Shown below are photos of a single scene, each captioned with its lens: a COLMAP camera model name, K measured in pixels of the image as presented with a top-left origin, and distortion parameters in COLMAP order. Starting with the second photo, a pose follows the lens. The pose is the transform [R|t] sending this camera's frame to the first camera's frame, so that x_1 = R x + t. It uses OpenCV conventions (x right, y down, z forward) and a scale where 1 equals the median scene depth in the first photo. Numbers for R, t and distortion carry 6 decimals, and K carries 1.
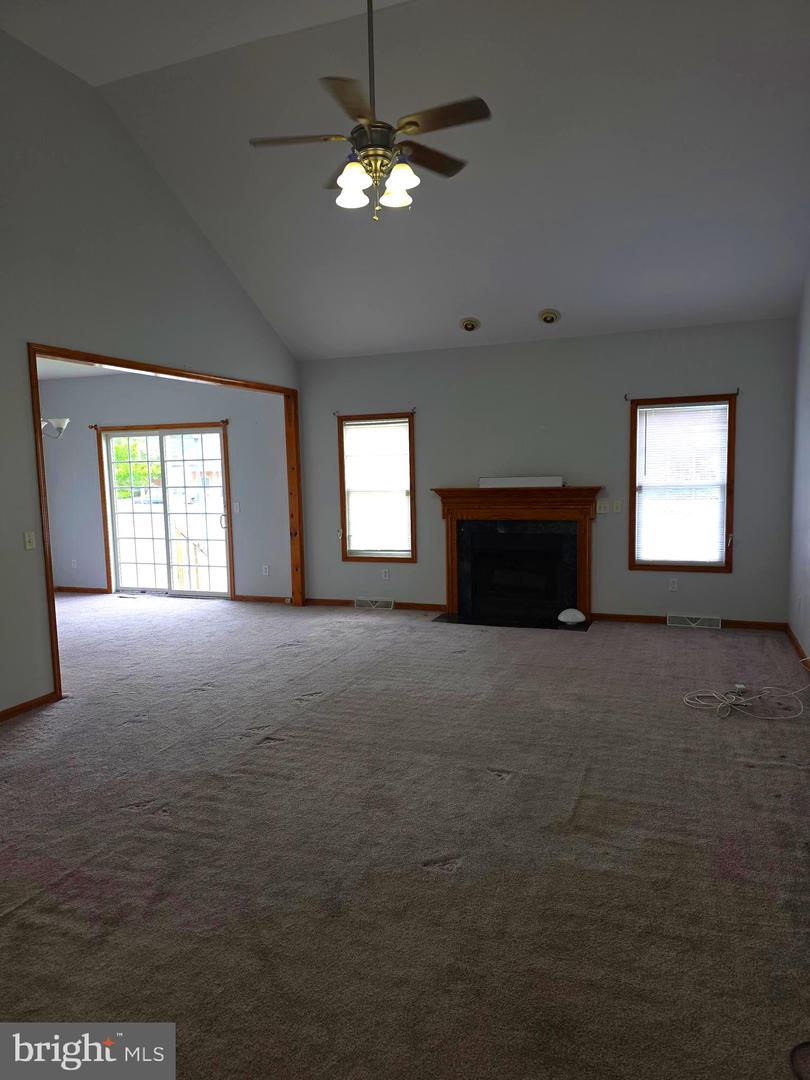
lens RADIAL K [[717.1, 0, 403.1], [0, 717.1, 533.8], [0, 0, 1]] dist [0.078016, -0.089262]
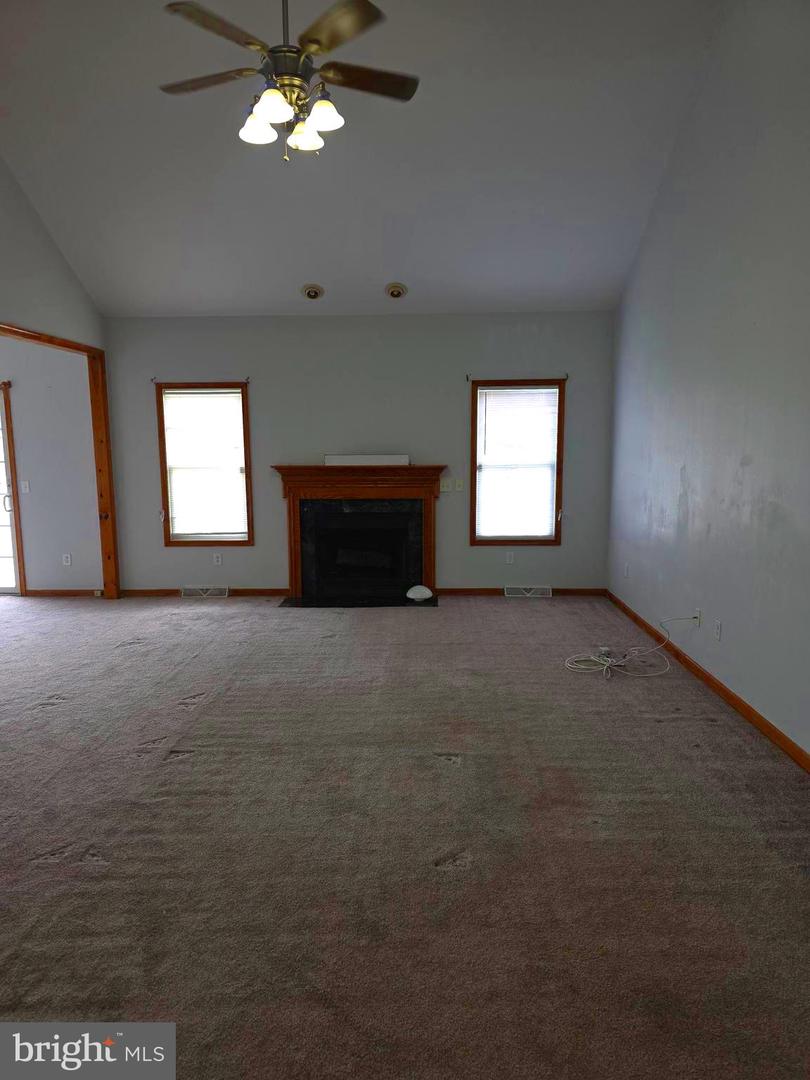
lens RADIAL K [[721.2, 0, 405.0], [0, 721.2, 540.0], [0, 0, 1]] dist [0.070033, -0.071171]
pose [[0.944483, -0.028372, 0.327333, -0.134037], [0.016365, 0.999090, 0.039376, -0.000748], [-0.328152, -0.031833, 0.944088, 0.059574]]
